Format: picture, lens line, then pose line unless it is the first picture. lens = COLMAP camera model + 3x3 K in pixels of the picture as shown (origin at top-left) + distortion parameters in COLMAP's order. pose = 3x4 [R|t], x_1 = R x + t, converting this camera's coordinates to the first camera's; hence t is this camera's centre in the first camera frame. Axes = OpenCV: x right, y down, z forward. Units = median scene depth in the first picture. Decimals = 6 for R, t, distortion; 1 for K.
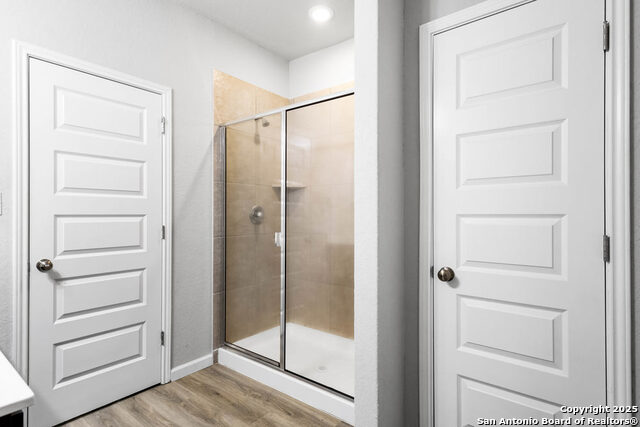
lens RADIAL K [[318.1, 0, 321.5], [0, 318.1, 212.4], [0, 0, 1]] dist [0.007043, 0.001487]
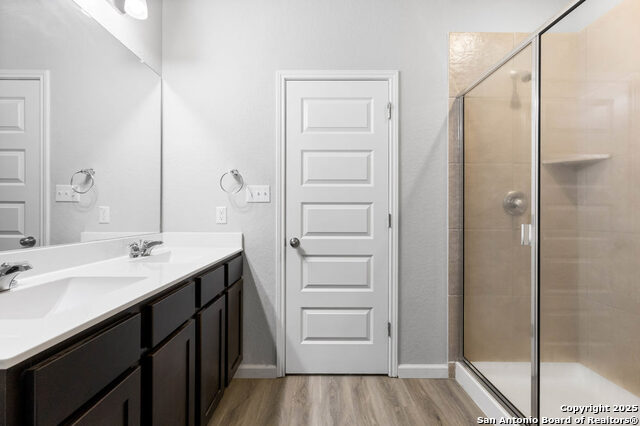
lens RADIAL K [[294.7, 0, 321.3], [0, 294.7, 212.1], [0, 0, 1]] dist [0.004850, -0.000391]
pose [[0.620422, -0.003468, -0.784261, 0.080991], [0.004962, 0.999988, -0.000497, 0.036425], [0.784253, -0.003583, 0.620431, 0.281247]]
